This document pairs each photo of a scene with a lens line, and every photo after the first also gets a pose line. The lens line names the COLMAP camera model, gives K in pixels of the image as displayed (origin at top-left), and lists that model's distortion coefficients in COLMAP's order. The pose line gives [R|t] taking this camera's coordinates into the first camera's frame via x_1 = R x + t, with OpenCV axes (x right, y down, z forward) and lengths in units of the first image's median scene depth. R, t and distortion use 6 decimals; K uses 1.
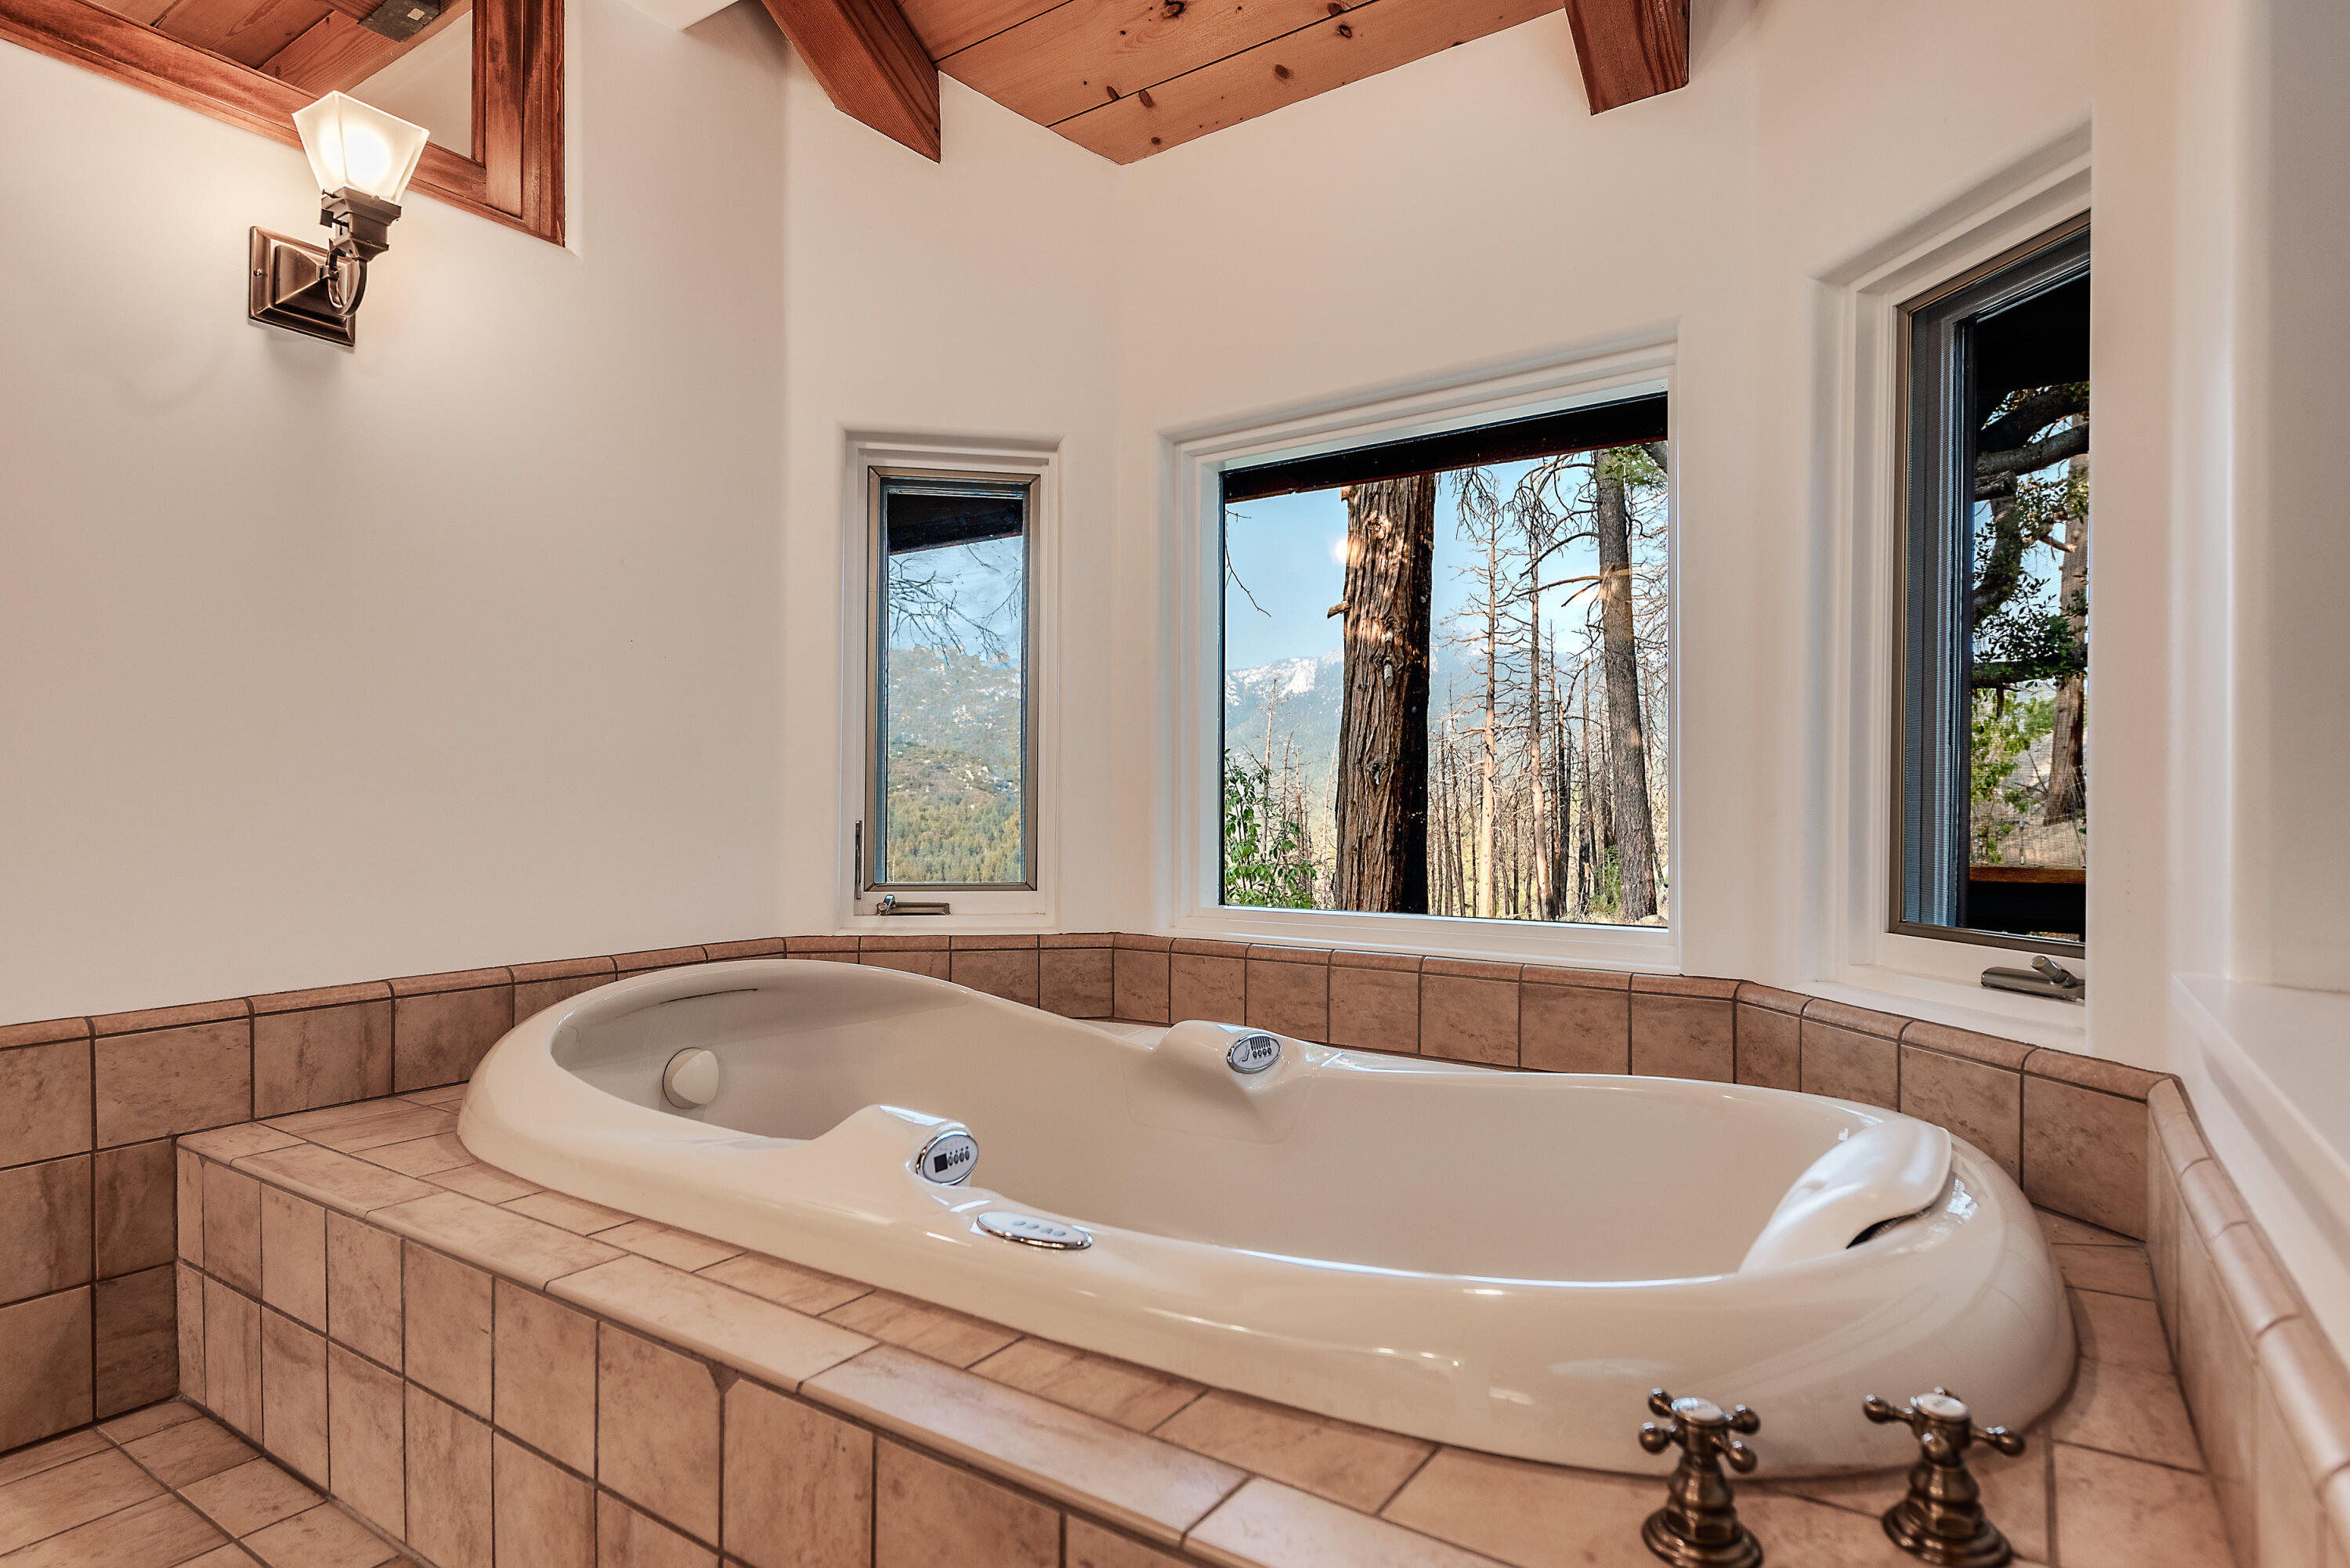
lens RADIAL K [[1245.4, 0, 1180.7], [0, 1245.4, 806.7], [0, 0, 1]] dist [0.009648, -0.001042]
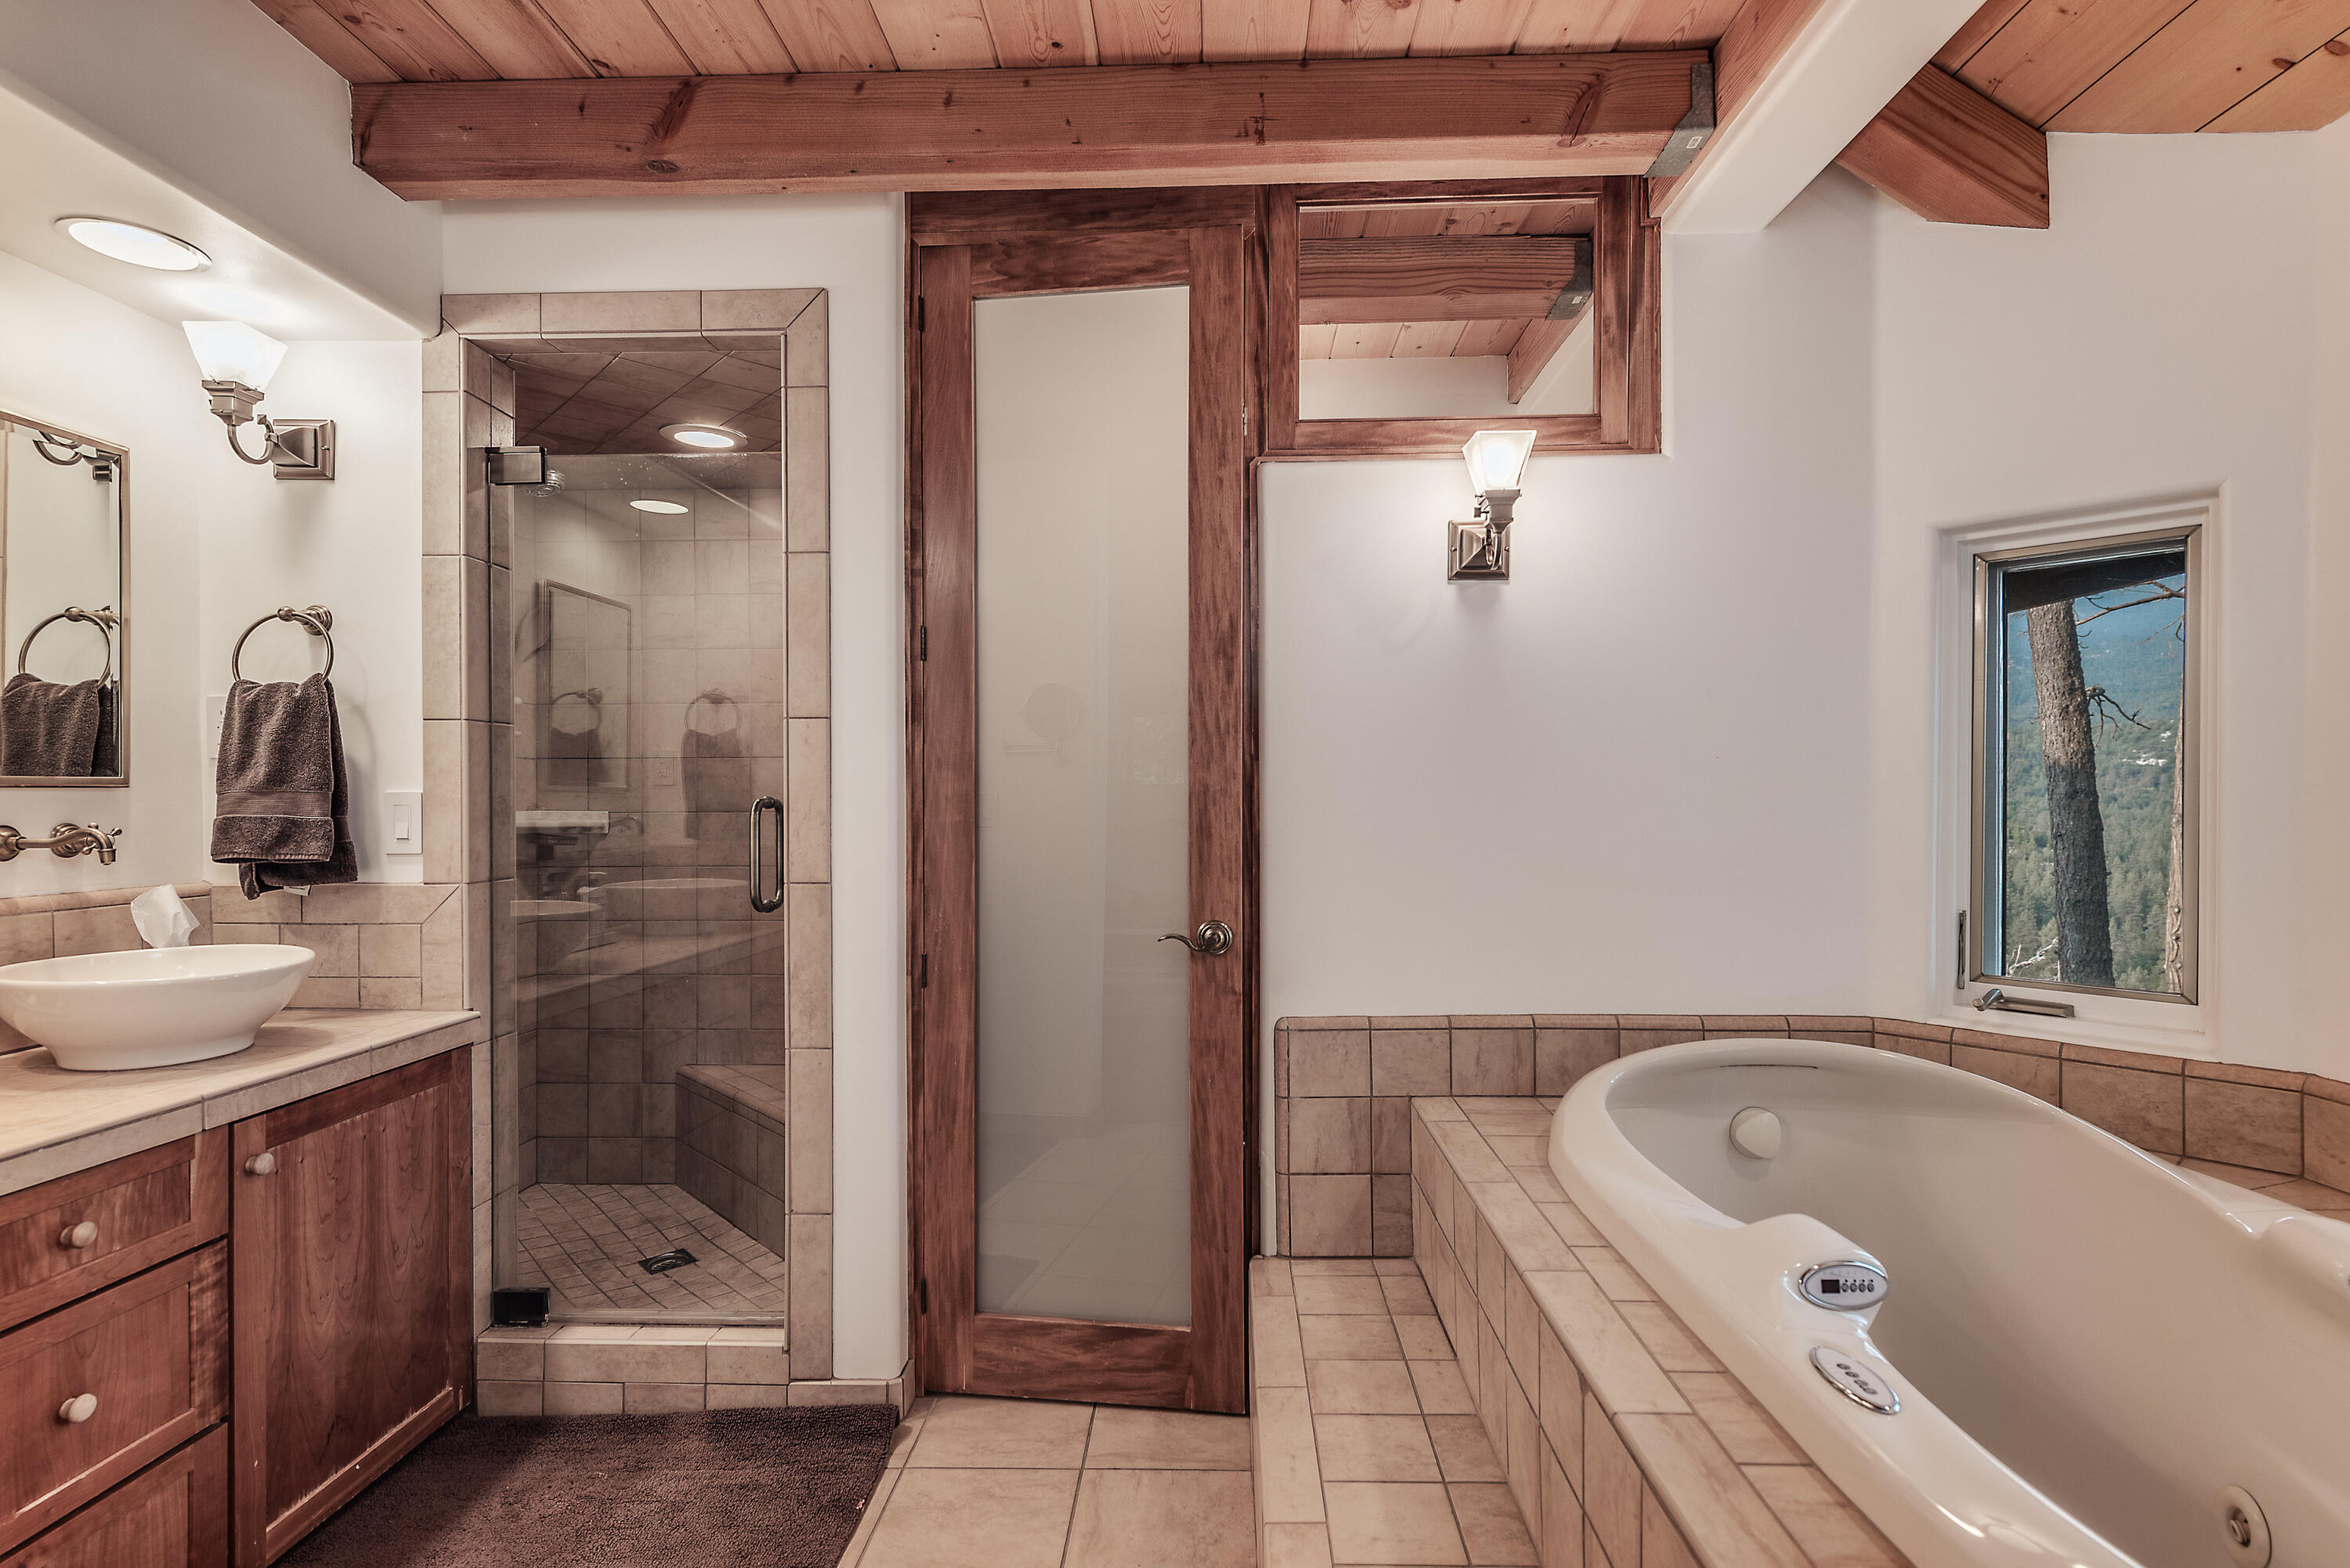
lens RADIAL K [[1158.7, 0, 1181.2], [0, 1158.7, 786.2], [0, 0, 1]] dist [-0.000607, 0.000100]
pose [[0.526050, -0.005487, -0.850436, 0.306220], [0.001758, 0.999984, -0.005365, -0.126264], [0.850452, 0.001328, 0.526051, -0.039524]]
